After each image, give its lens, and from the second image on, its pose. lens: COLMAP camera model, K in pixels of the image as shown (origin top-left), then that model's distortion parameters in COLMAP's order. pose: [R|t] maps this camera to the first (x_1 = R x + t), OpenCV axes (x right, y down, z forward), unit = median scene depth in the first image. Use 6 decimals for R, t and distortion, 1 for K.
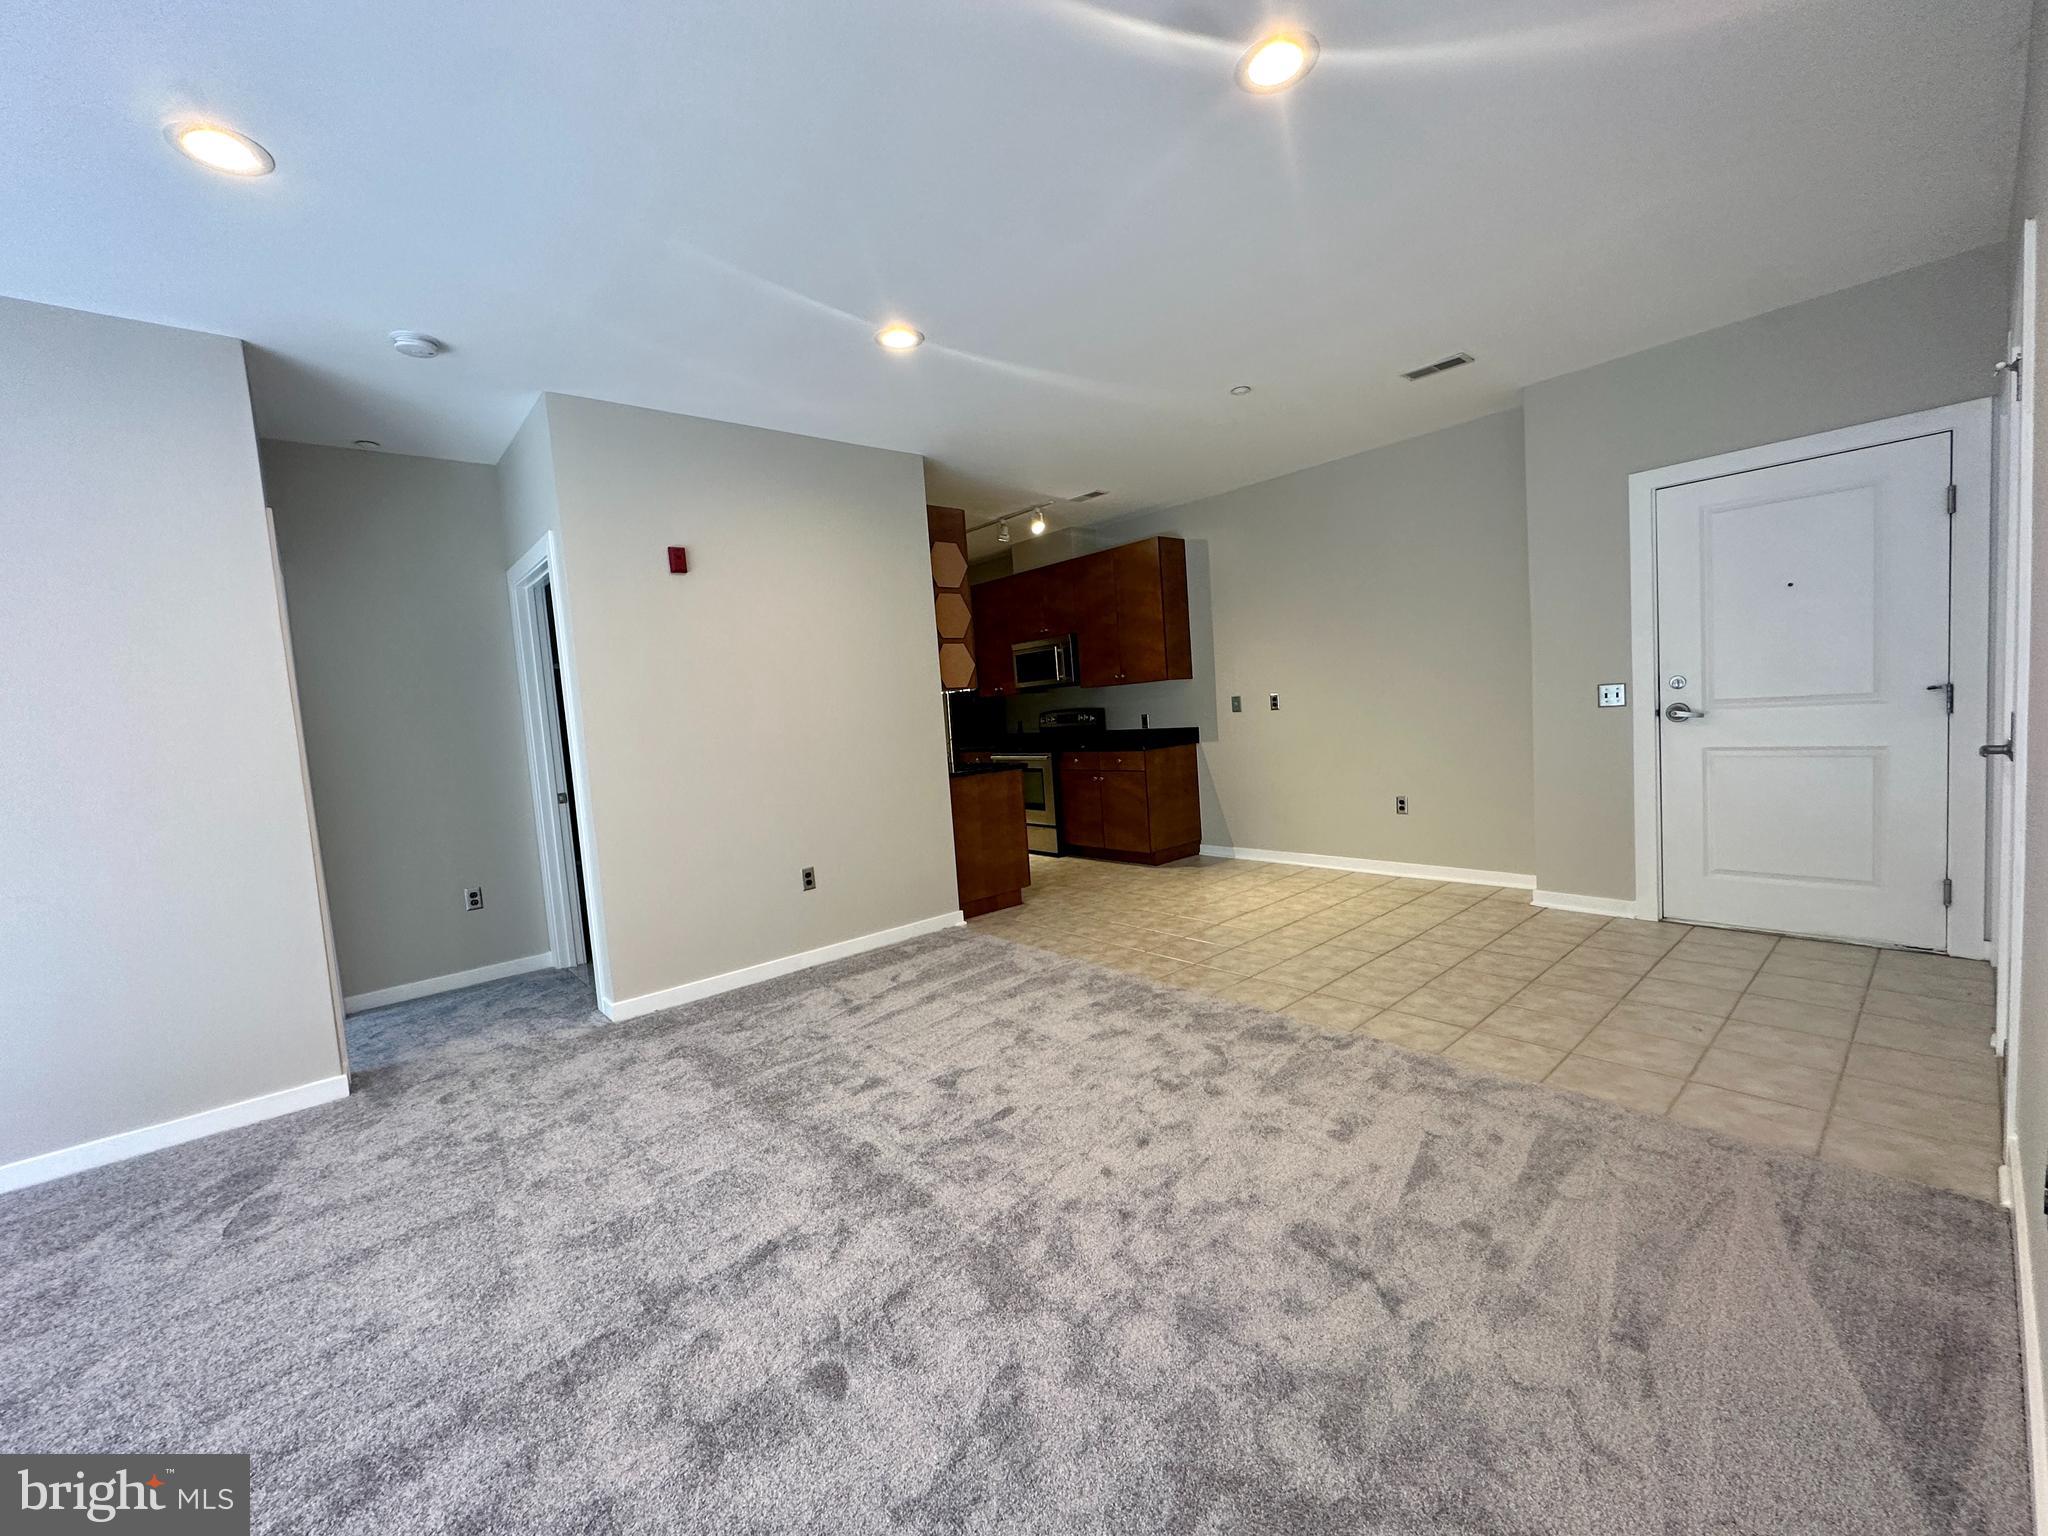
lens RADIAL K [[818.4, 0, 1021.7], [0, 818.4, 768.7], [0, 0, 1]] dist [-0.003146, -0.000087]
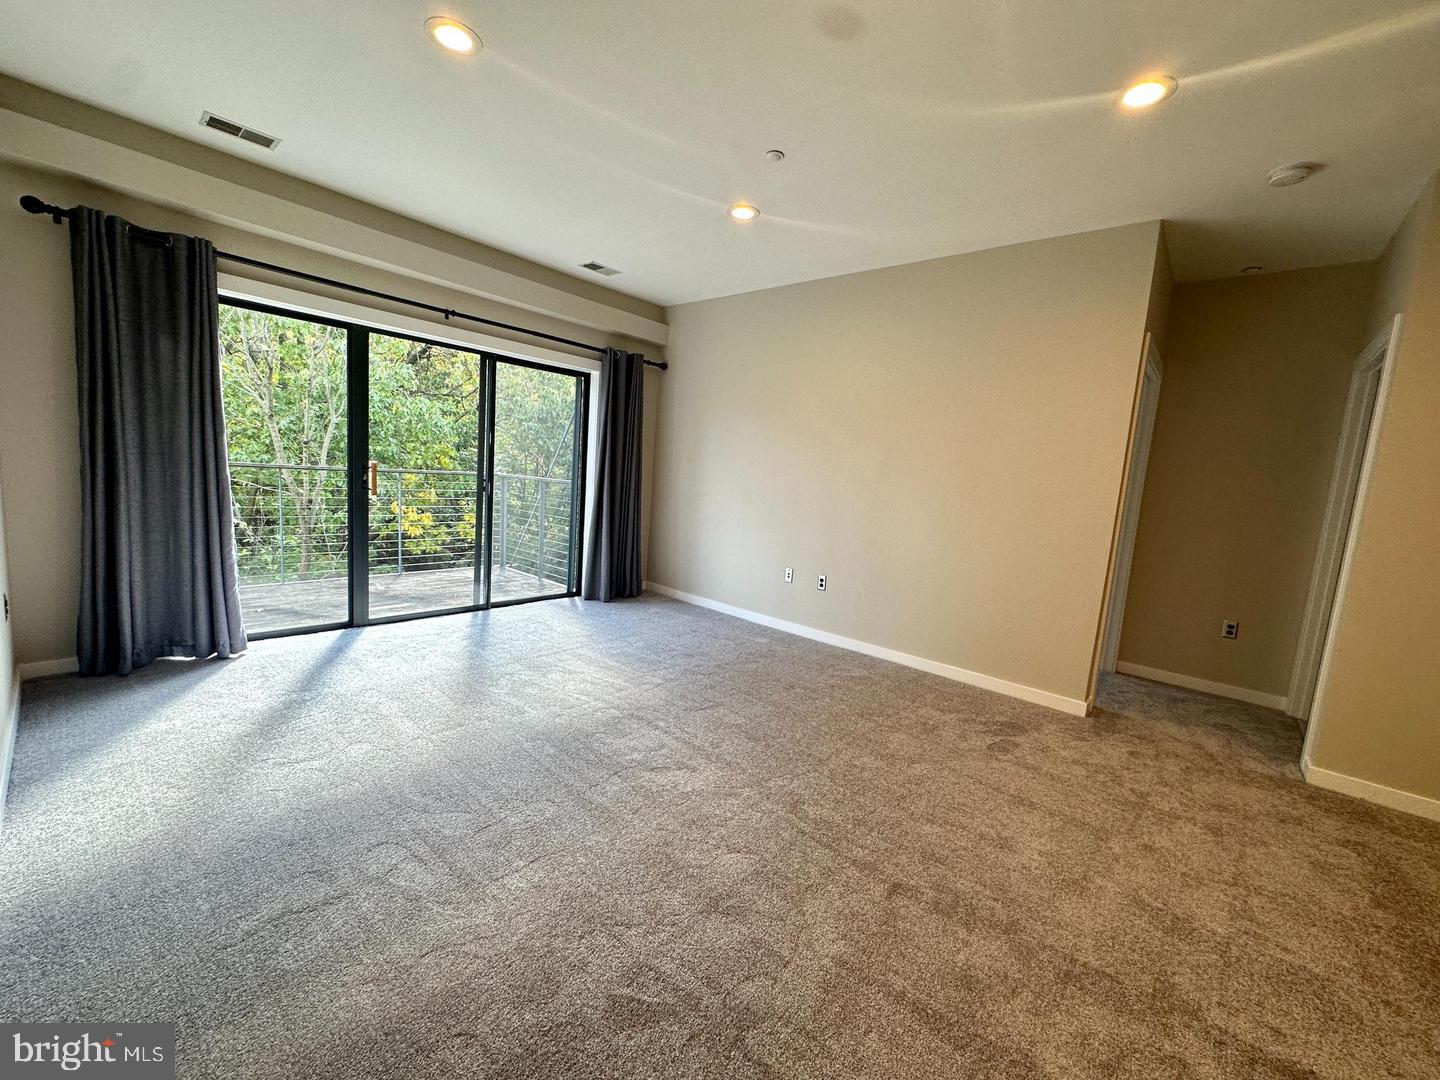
lens RADIAL K [[575.5, 0, 723.0], [0, 575.5, 539.3], [0, 0, 1]] dist [-0.003146, -0.000087]
pose [[0.126849, 0.198836, -0.971789, 0.090172], [-0.157223, 0.971348, 0.178223, -0.015314], [0.979383, 0.130180, 0.154476, 0.126314]]
